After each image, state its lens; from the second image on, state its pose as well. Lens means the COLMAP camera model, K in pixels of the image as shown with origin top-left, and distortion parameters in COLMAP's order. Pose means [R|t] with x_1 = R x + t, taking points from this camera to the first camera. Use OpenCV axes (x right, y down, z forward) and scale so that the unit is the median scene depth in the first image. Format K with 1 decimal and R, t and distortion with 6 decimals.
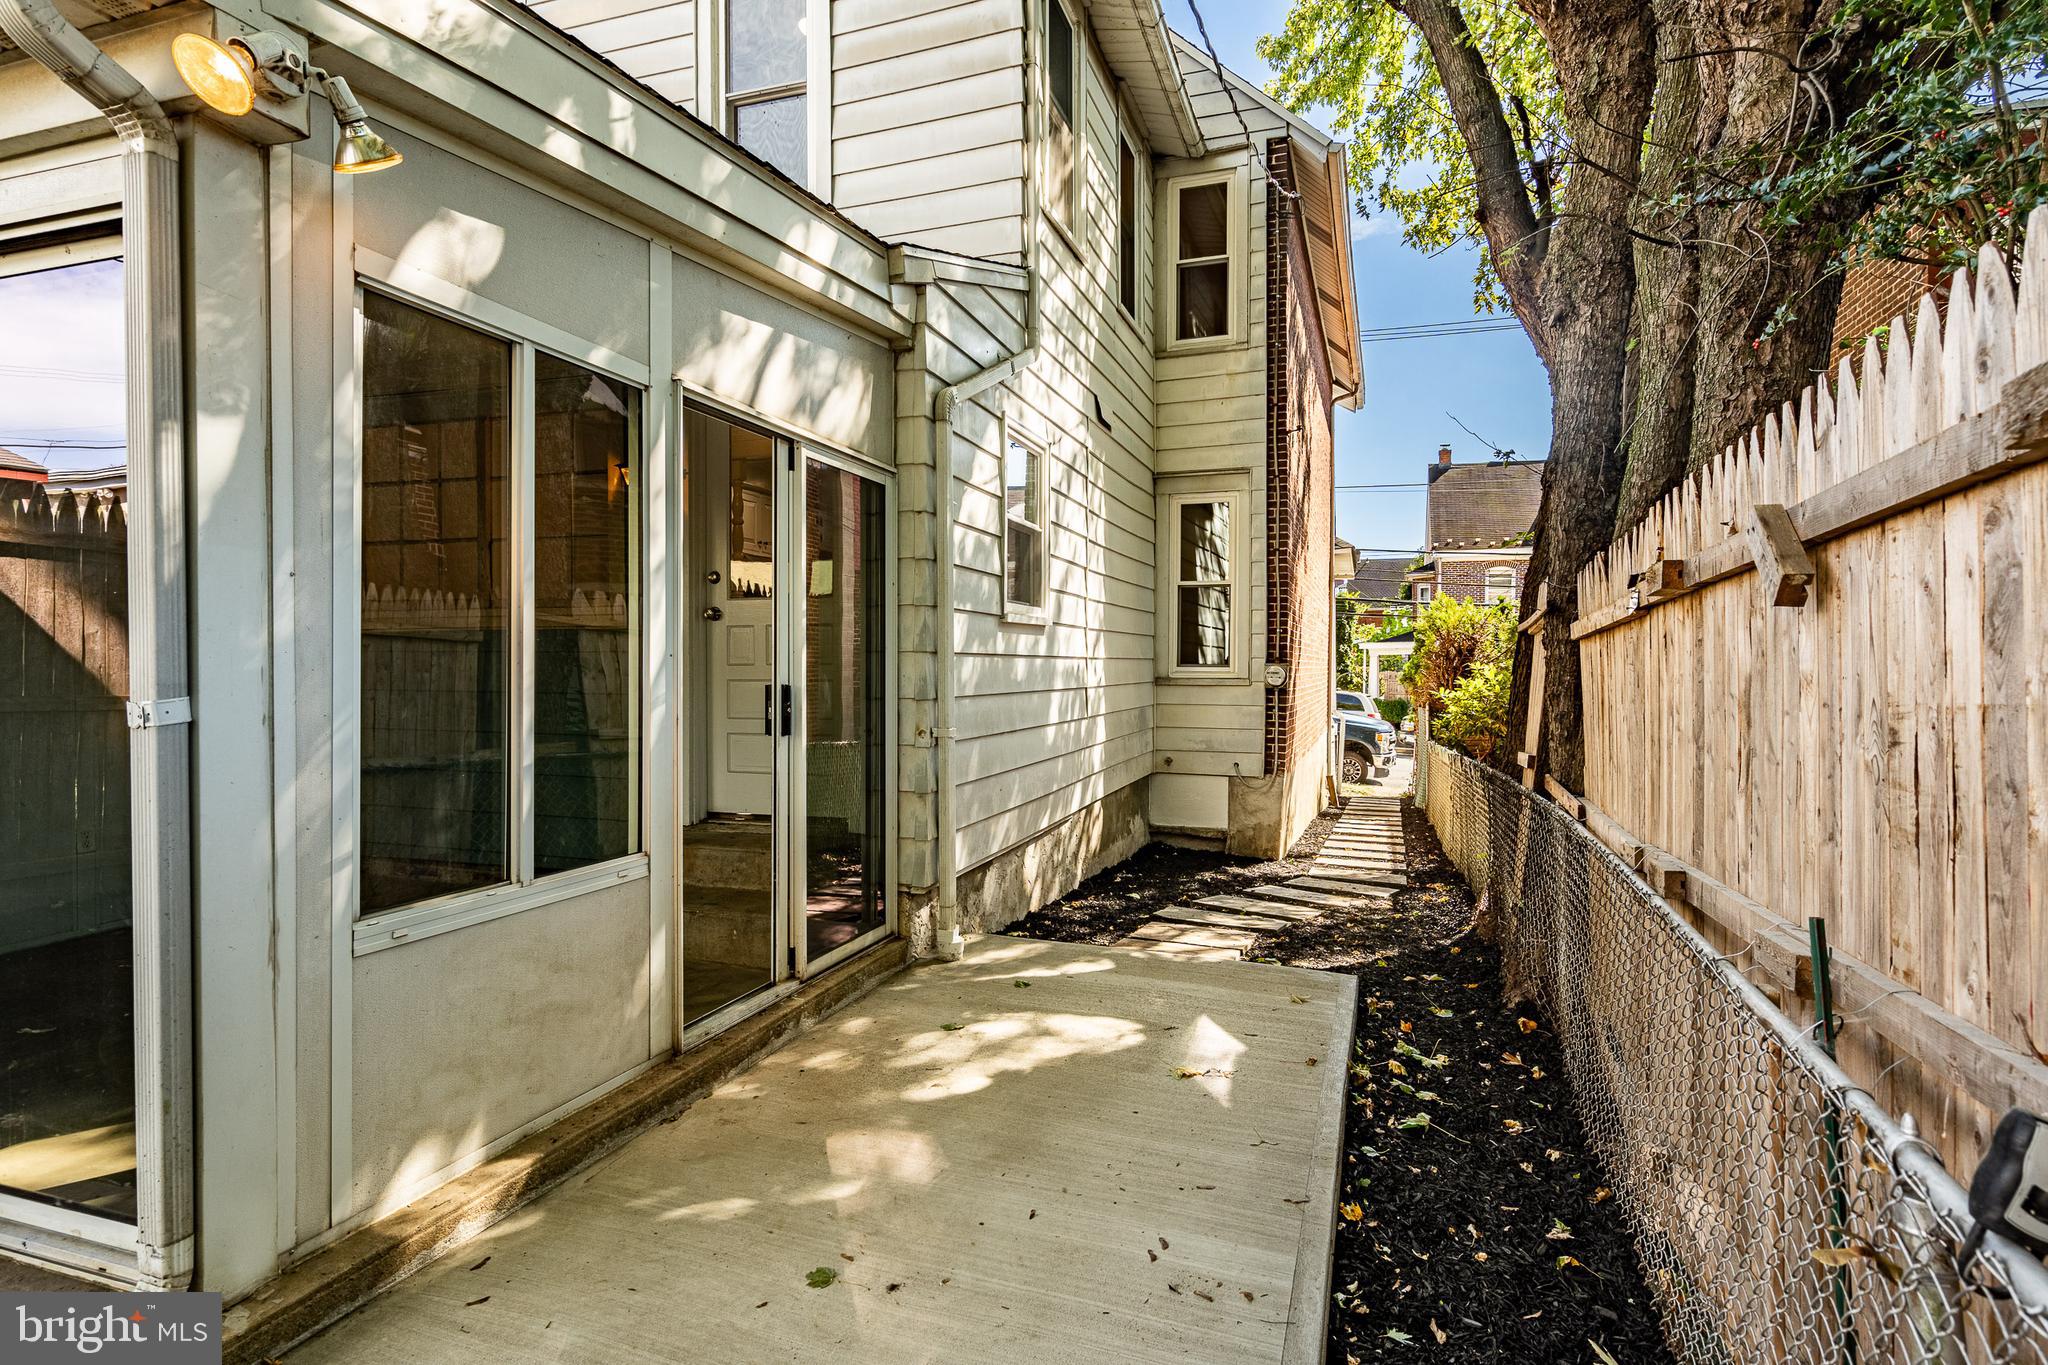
lens RADIAL K [[1040.4, 0, 1022.5], [0, 1040.4, 652.3], [0, 0, 1]] dist [-0.001924, -0.000157]
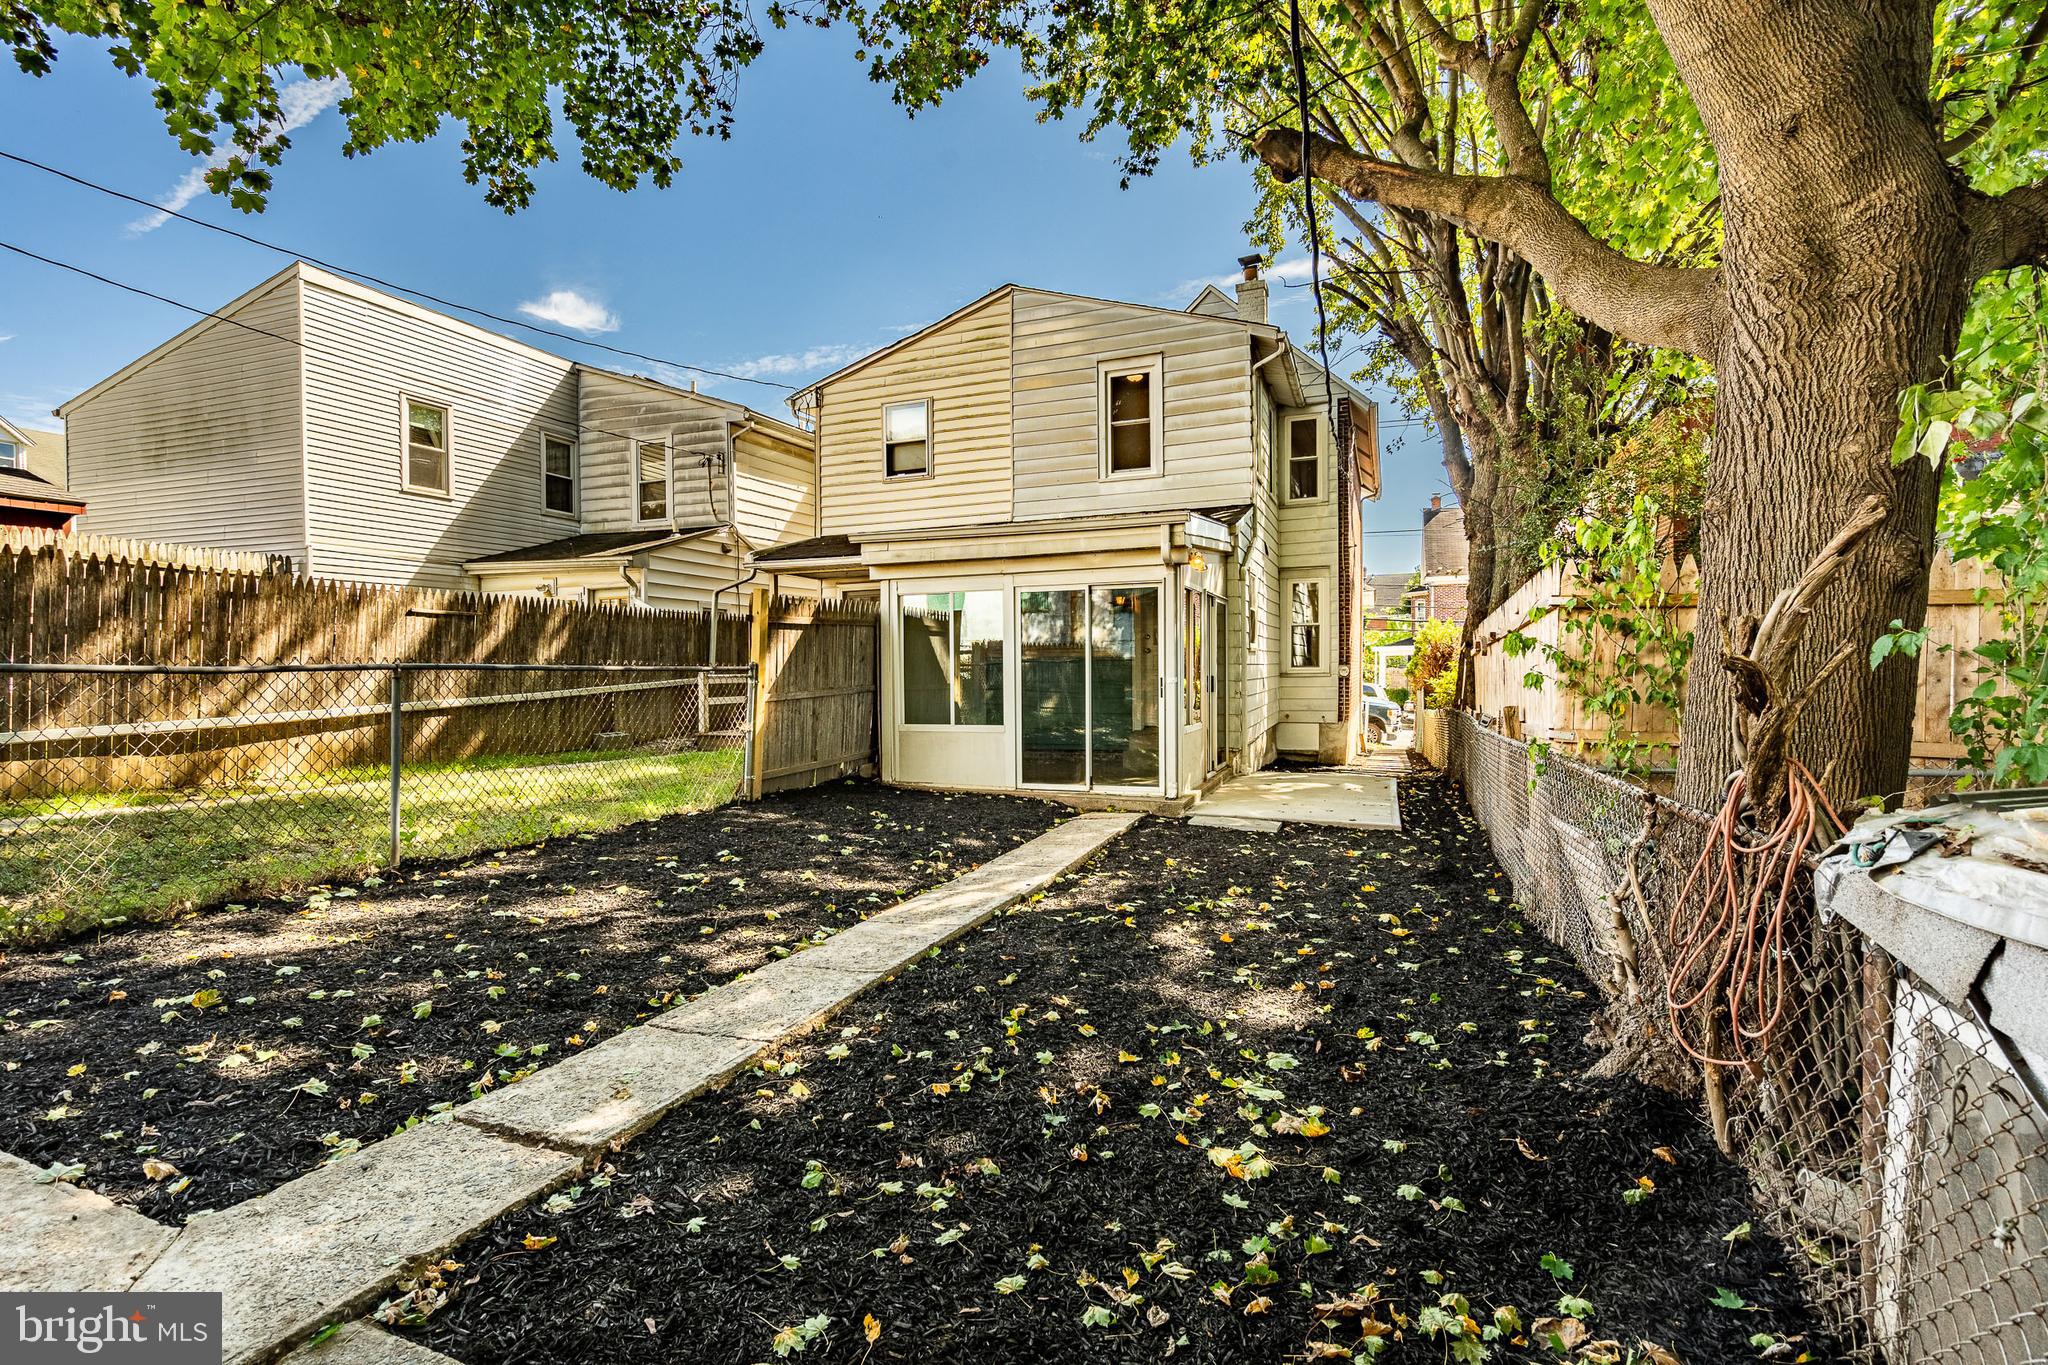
lens RADIAL K [[941.9, 0, 1014.9], [0, 941.9, 664.8], [0, 0, 1]] dist [-0.000827, -0.000061]
pose [[0.999194, -0.010922, -0.038636, -0.301909], [0.011361, 0.999873, 0.011149, -0.016024], [0.038509, -0.011579, 0.999191, -0.783390]]
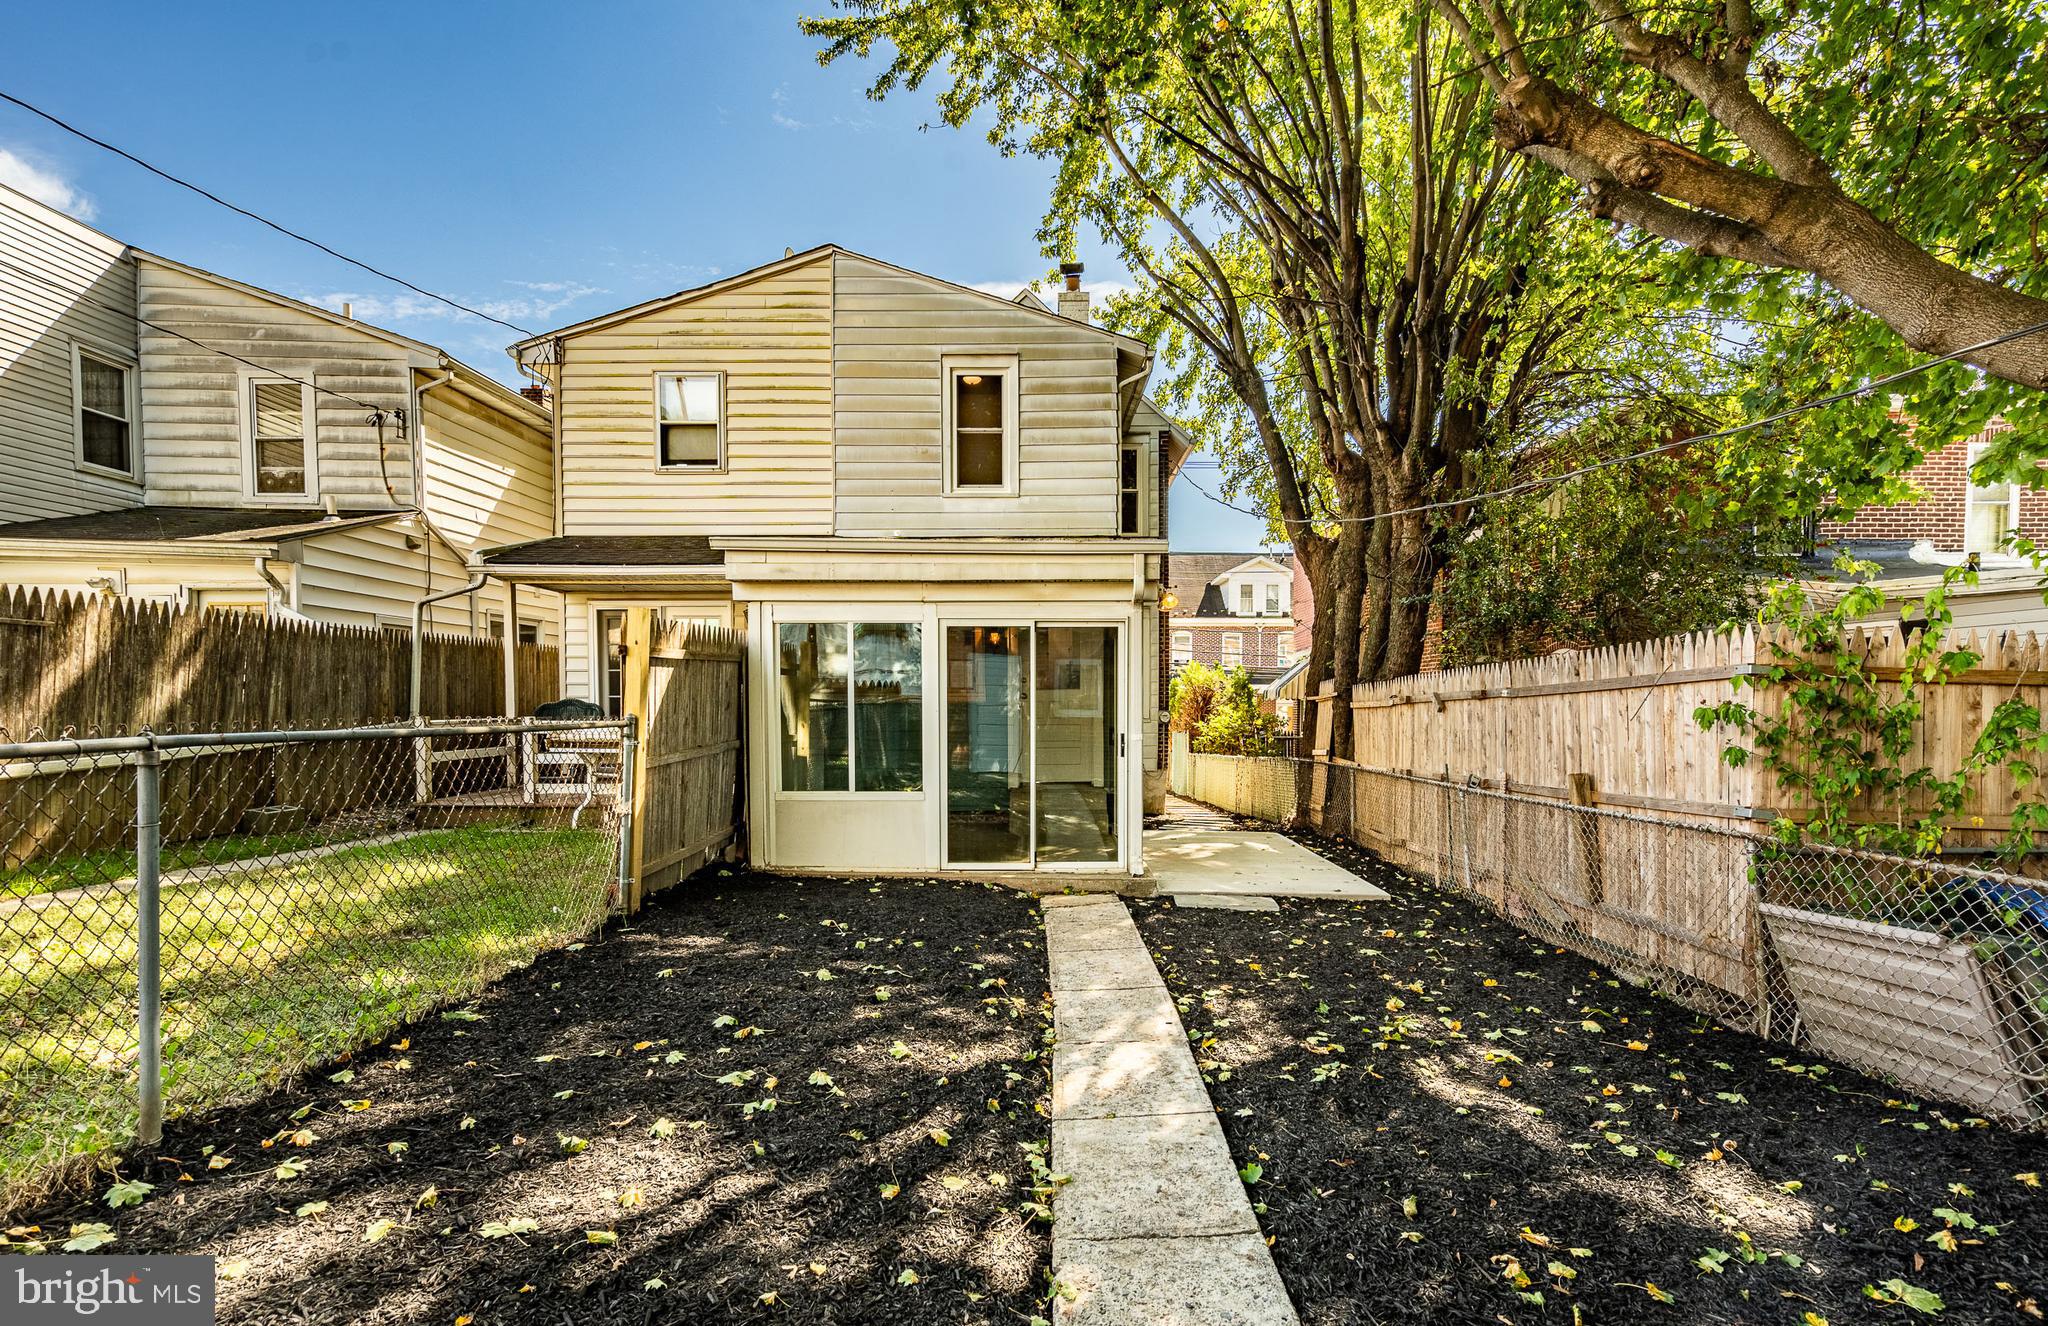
lens RADIAL K [[975.9, 0, 1028.5], [0, 975.9, 724.4], [0, 0, 1]] dist [-0.000752, 0.001706]
pose [[0.942816, -0.006210, 0.333255, -0.561151], [-0.007583, 0.999168, 0.040075, -0.032564], [-0.333227, -0.040310, 0.941985, -0.580860]]
